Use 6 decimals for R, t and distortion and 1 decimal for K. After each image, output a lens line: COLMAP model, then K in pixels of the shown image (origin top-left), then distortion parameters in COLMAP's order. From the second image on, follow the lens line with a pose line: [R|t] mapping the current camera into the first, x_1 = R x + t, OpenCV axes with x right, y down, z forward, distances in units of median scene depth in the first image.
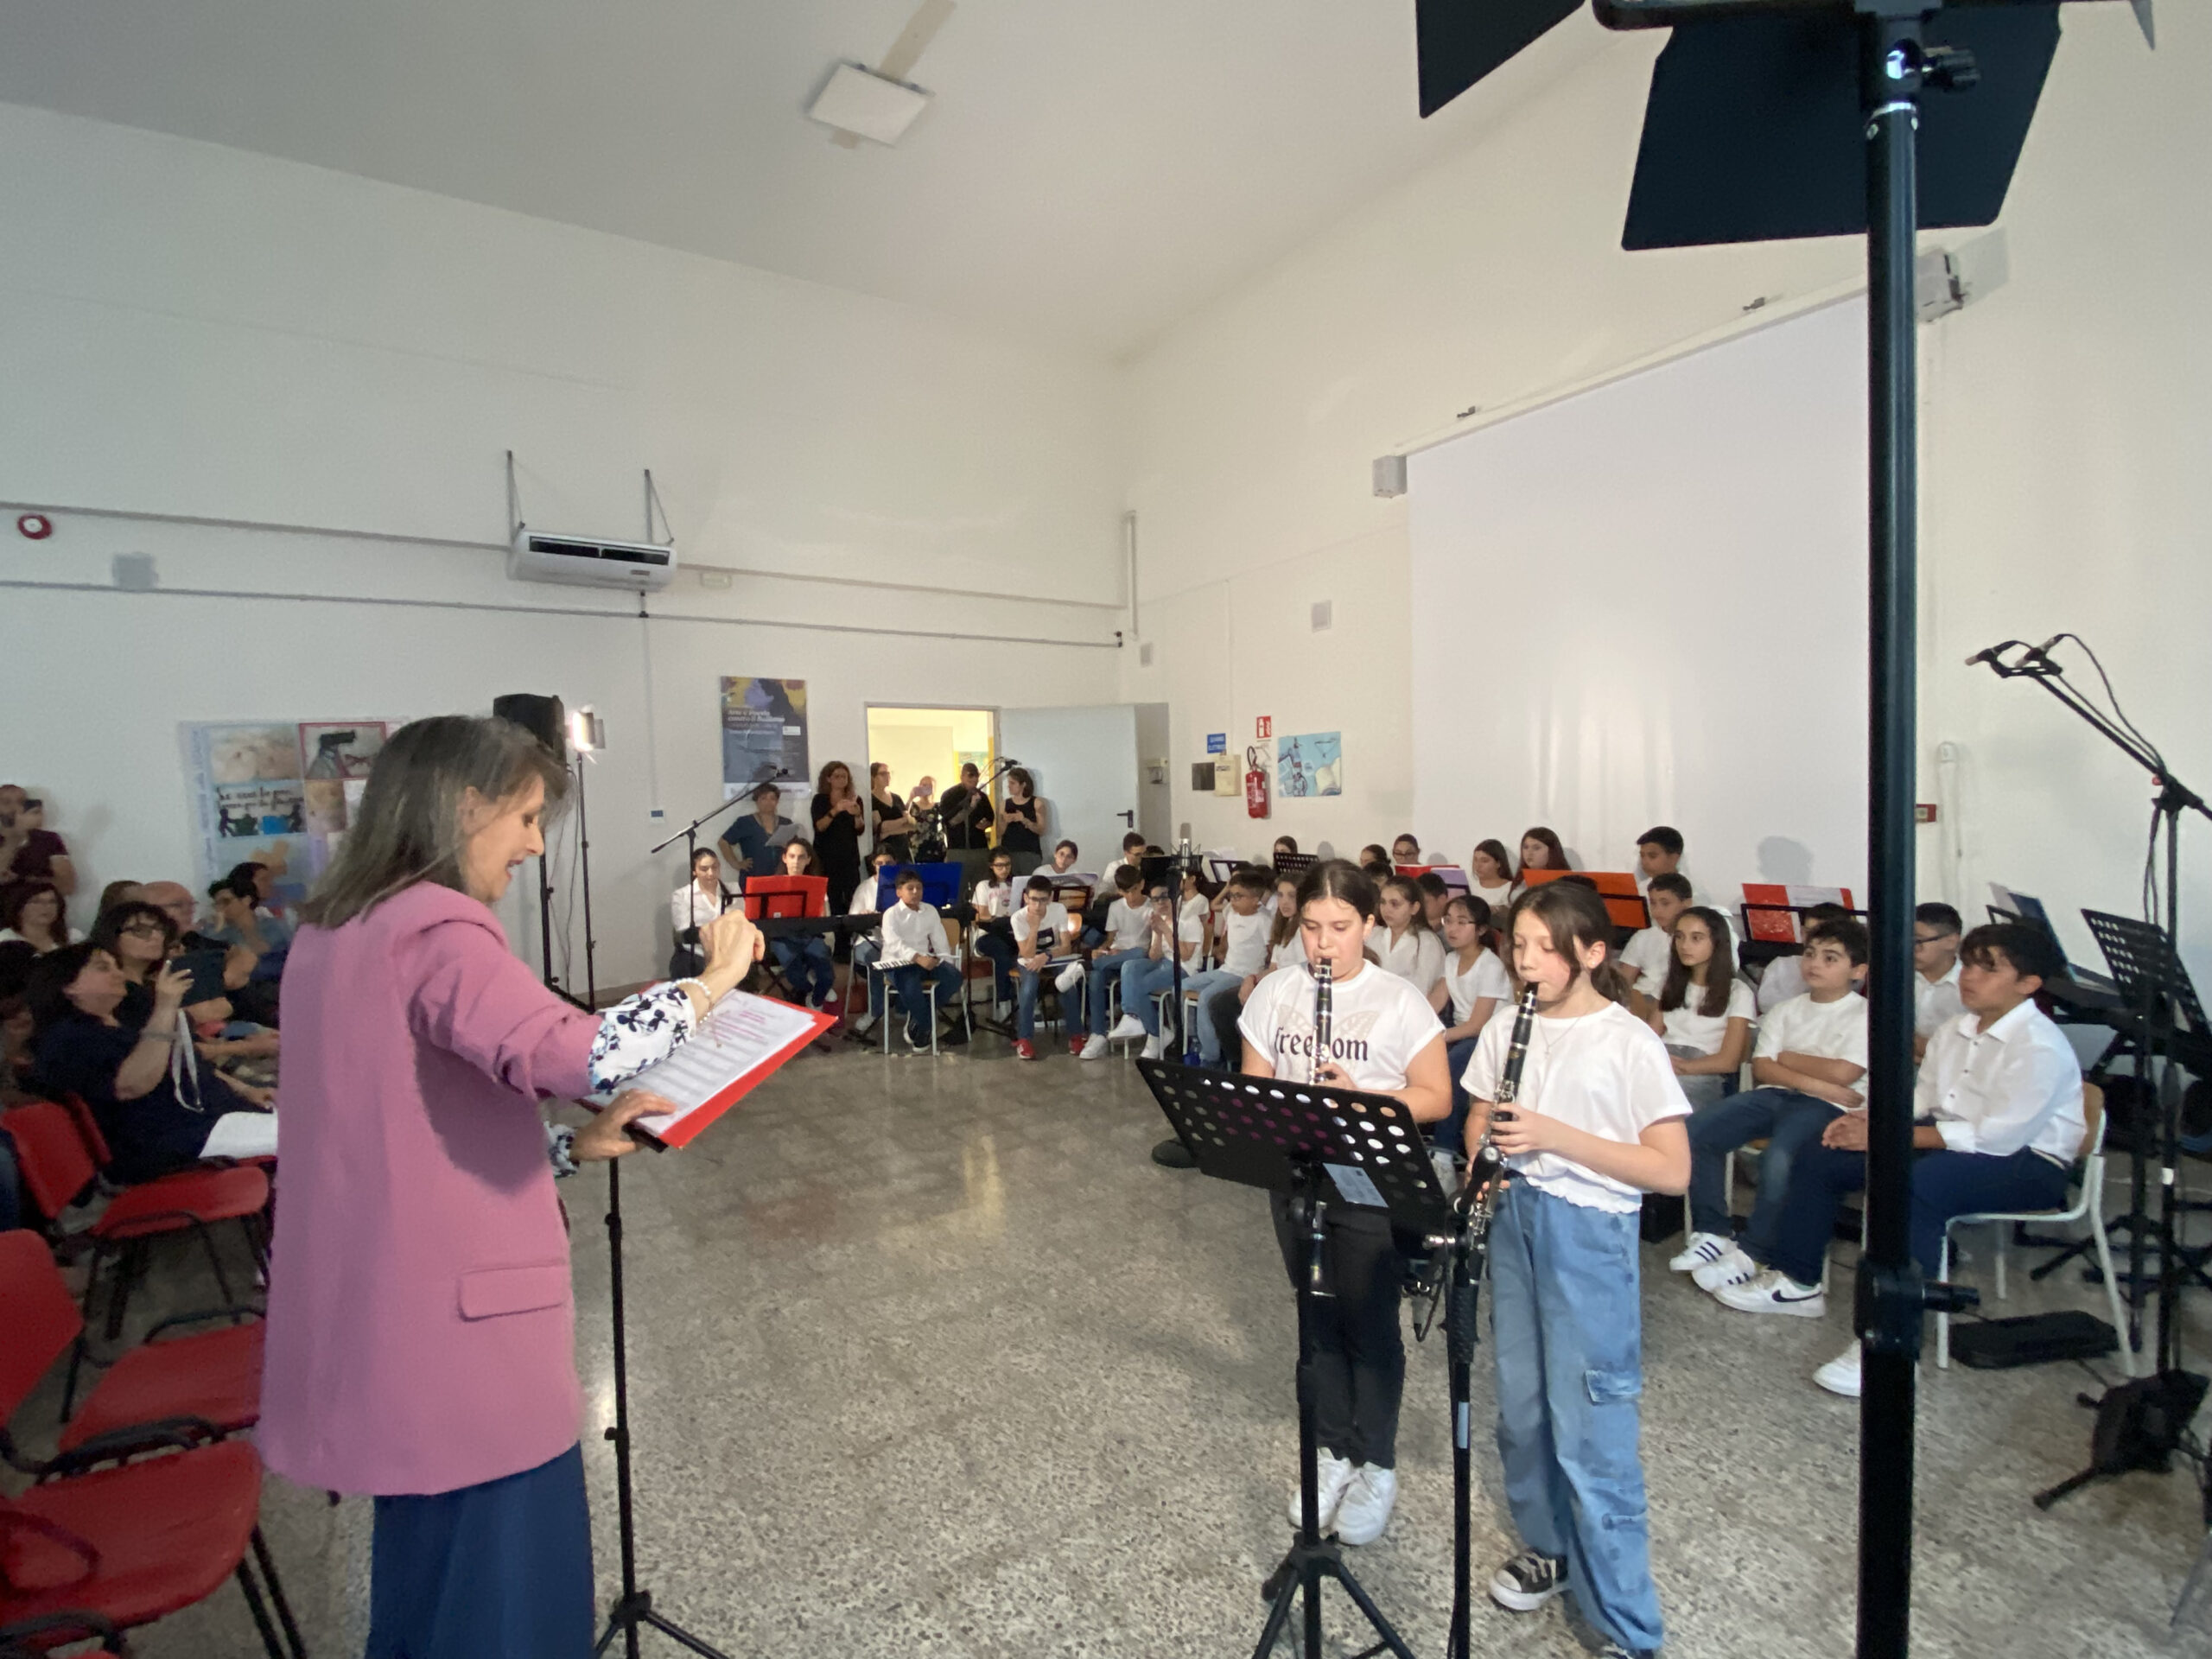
lens RADIAL K [[1058.4, 0, 1101.6], [0, 1058.4, 852.1], [0, 0, 1]] dist [0.005787, -0.012596]
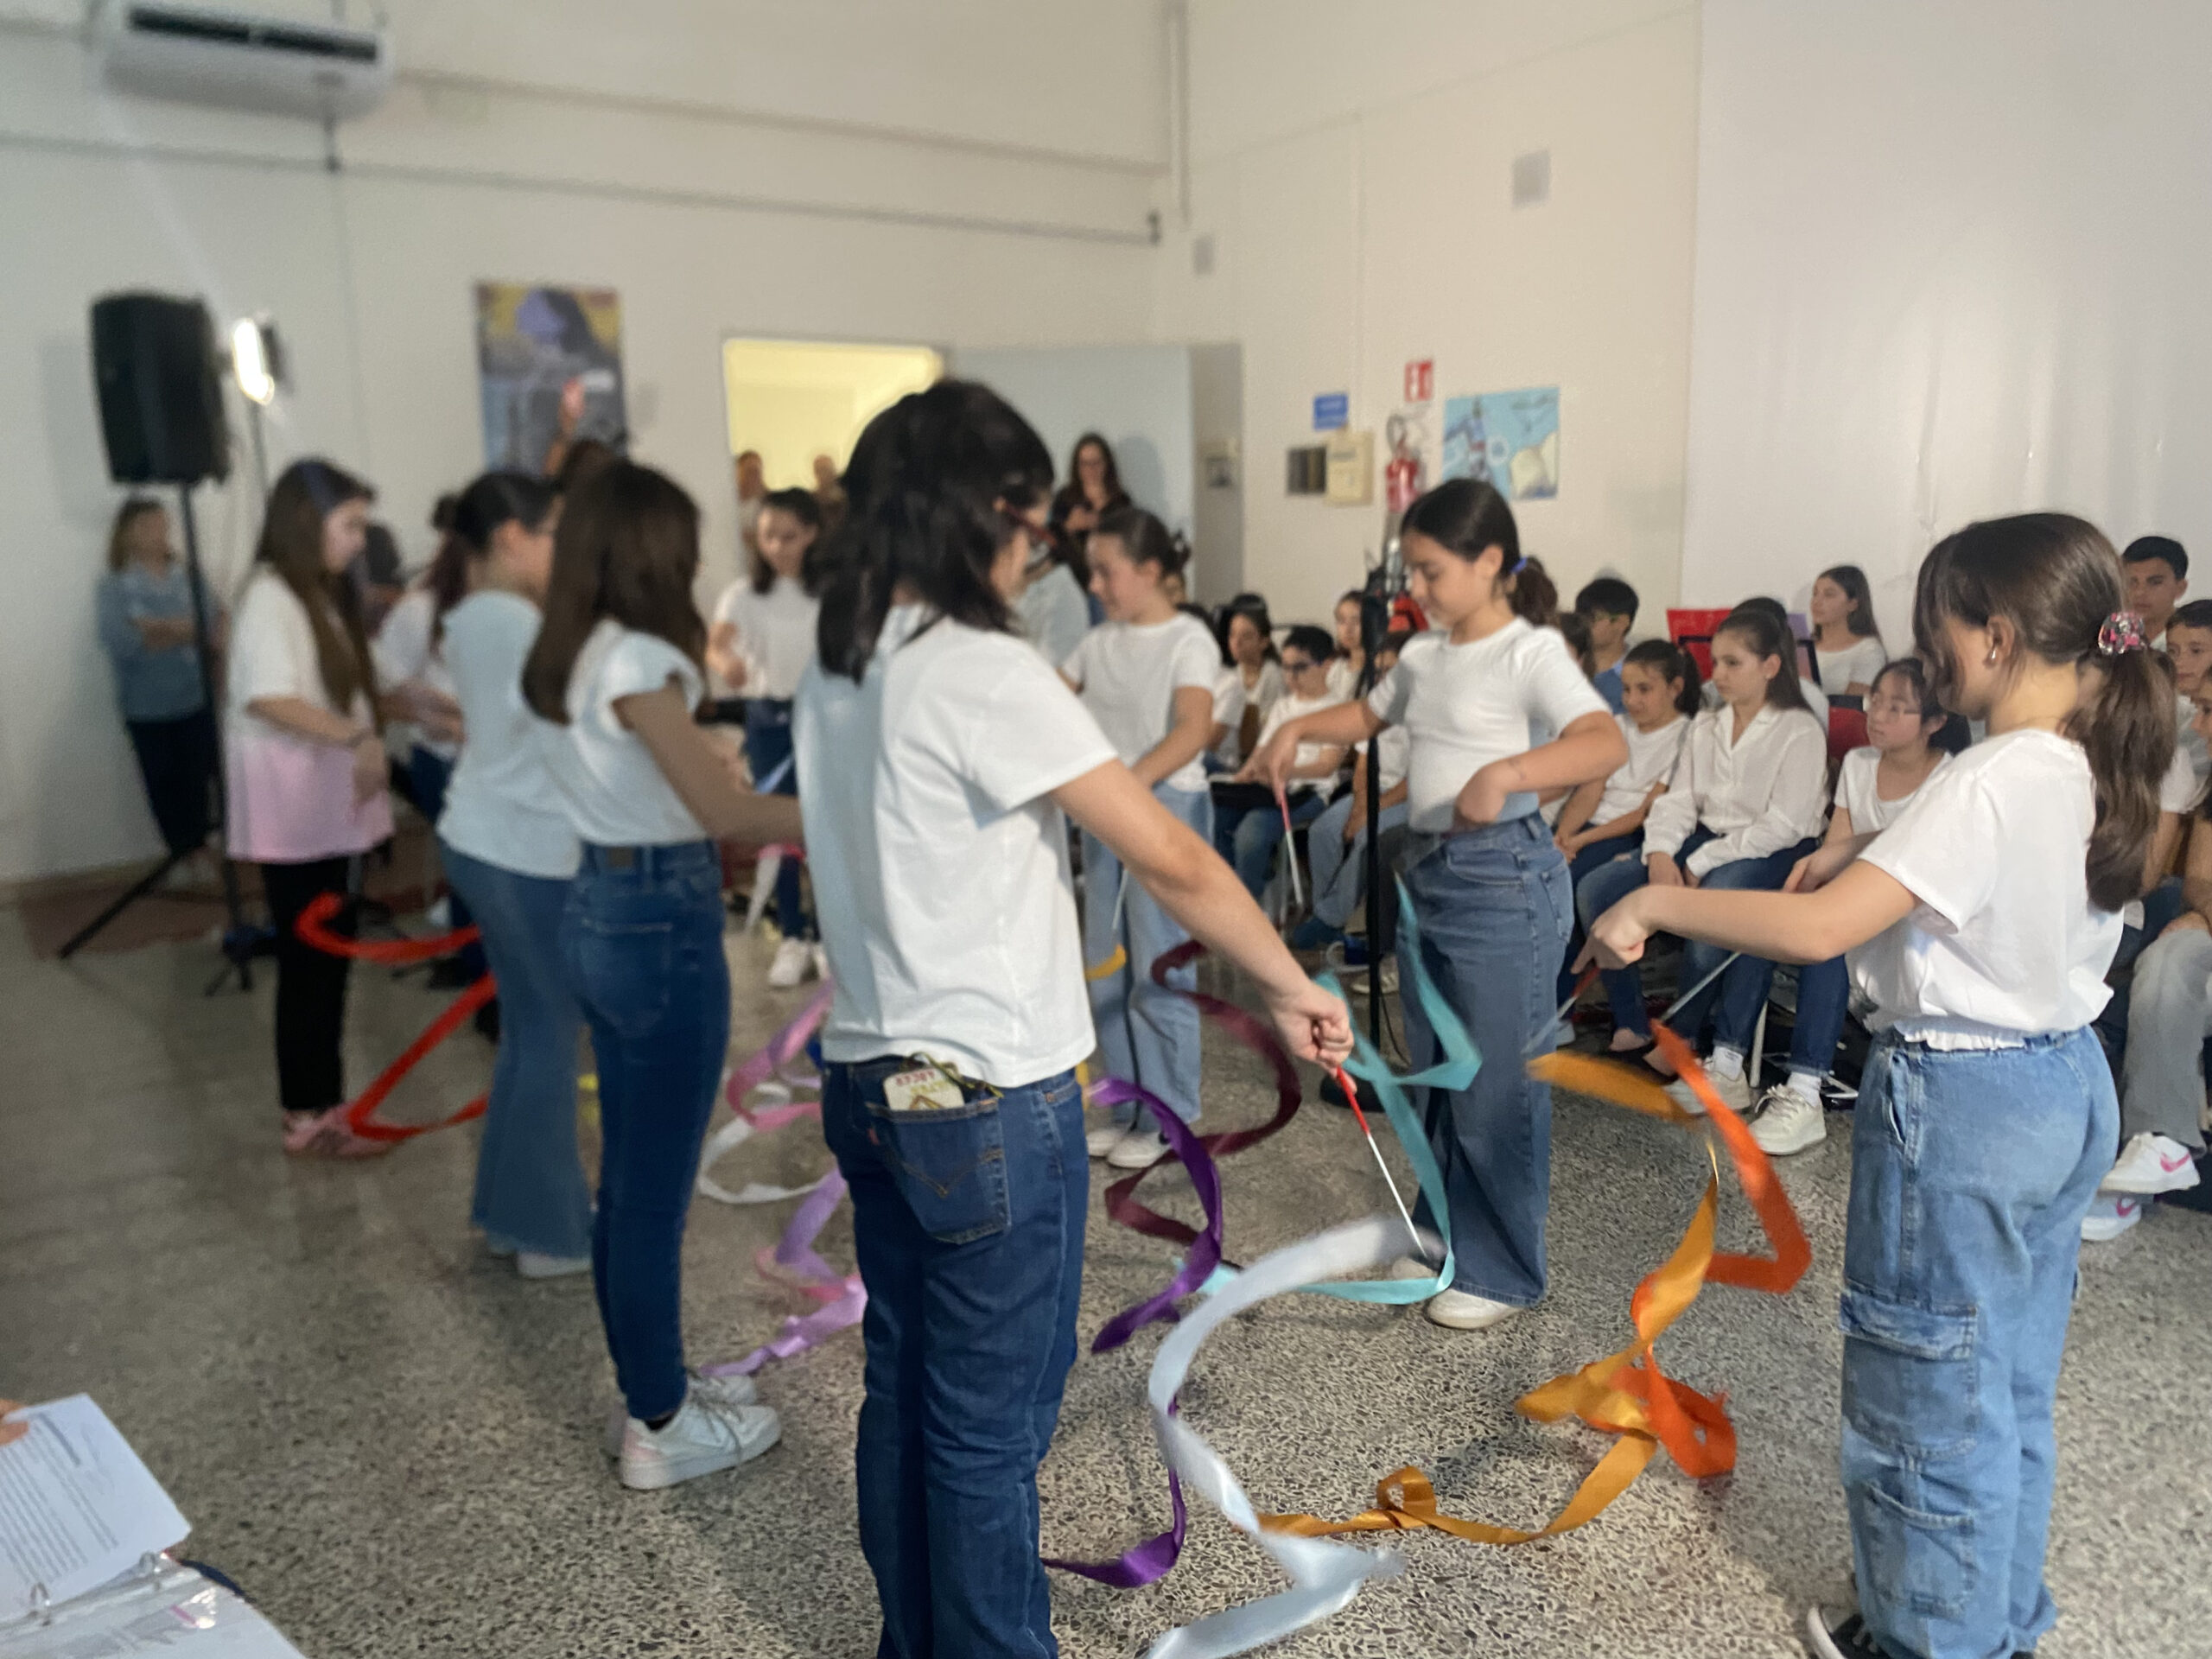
lens RADIAL K [[1702.7, 0, 1094.7], [0, 1702.7, 838.2], [0, 0, 1]] dist [0.002435, 0.003551]
pose [[0.999499, -0.004039, 0.031380, -0.077212], [0.000191, 0.992568, 0.121688, 0.024386], [-0.031639, -0.121621, 0.992072, 0.067626]]
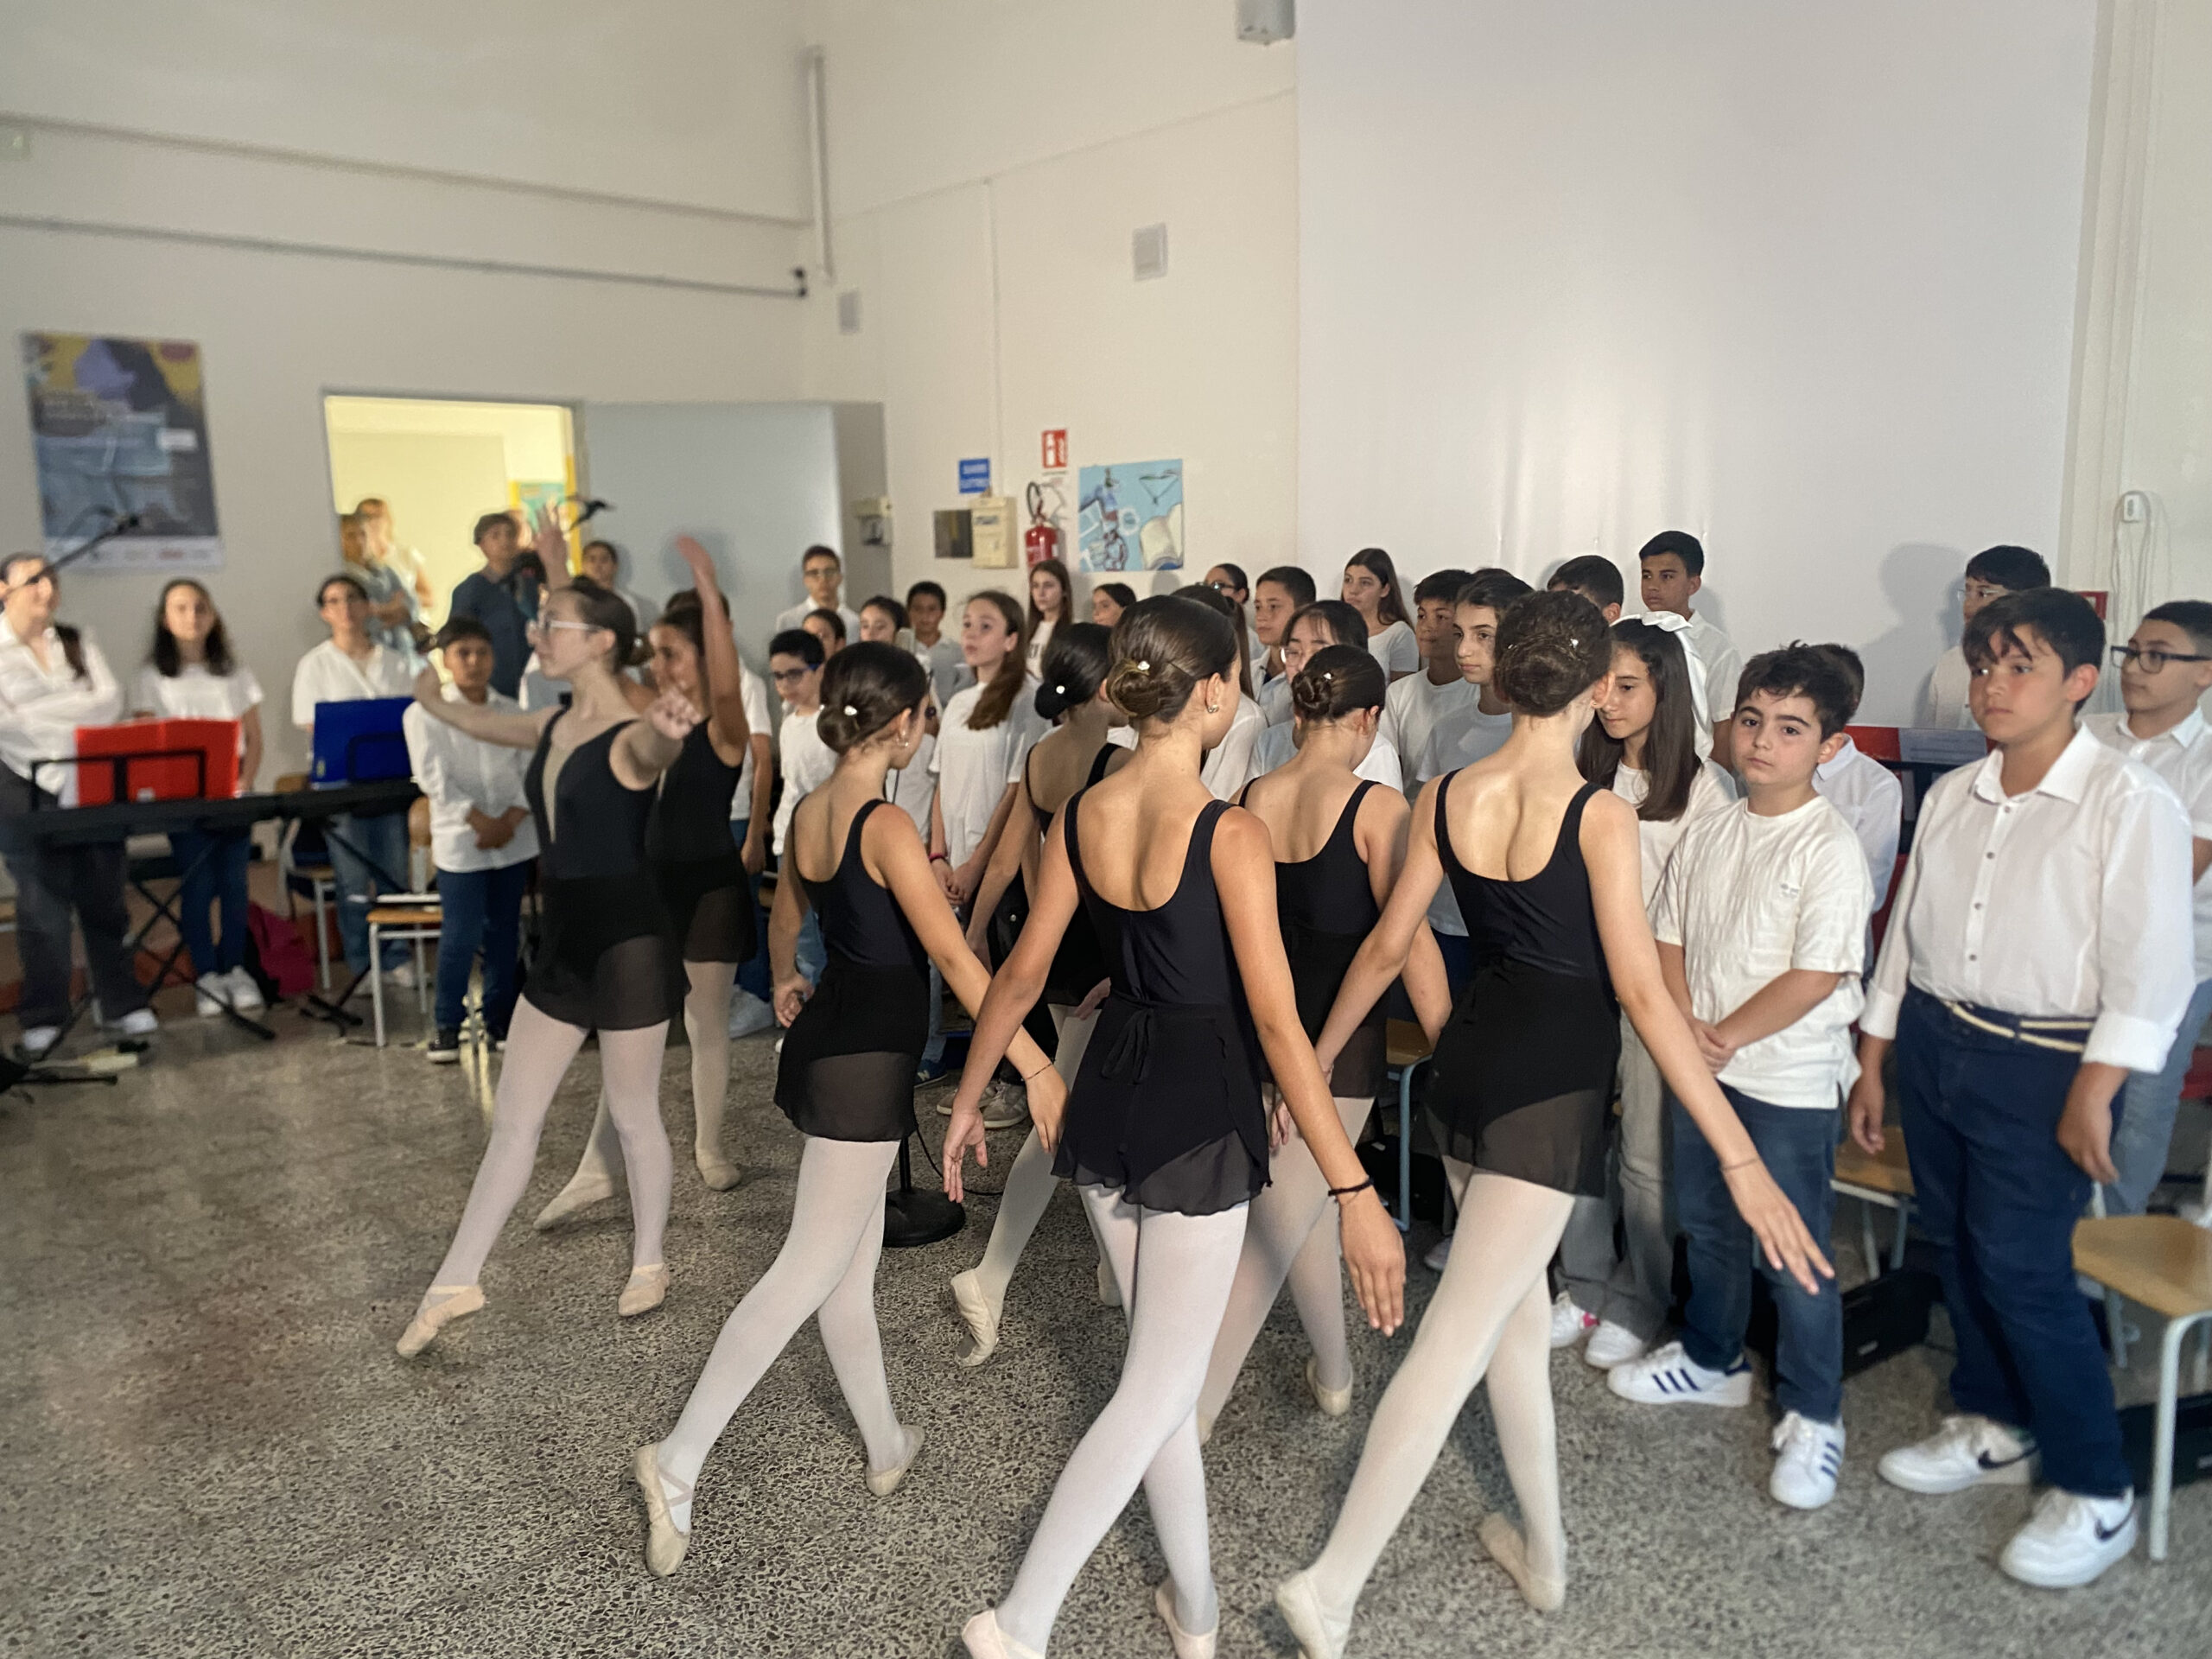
lens RADIAL K [[1702.7, 0, 1089.2], [0, 1702.7, 830.4], [0, 0, 1]] dist [0.002435, 0.003551]
pose [[0.985528, -0.022934, 0.167954, 0.014522], [0.005110, 0.994375, 0.105796, -0.012162], [-0.169435, -0.103407, 0.980101, 0.085257]]
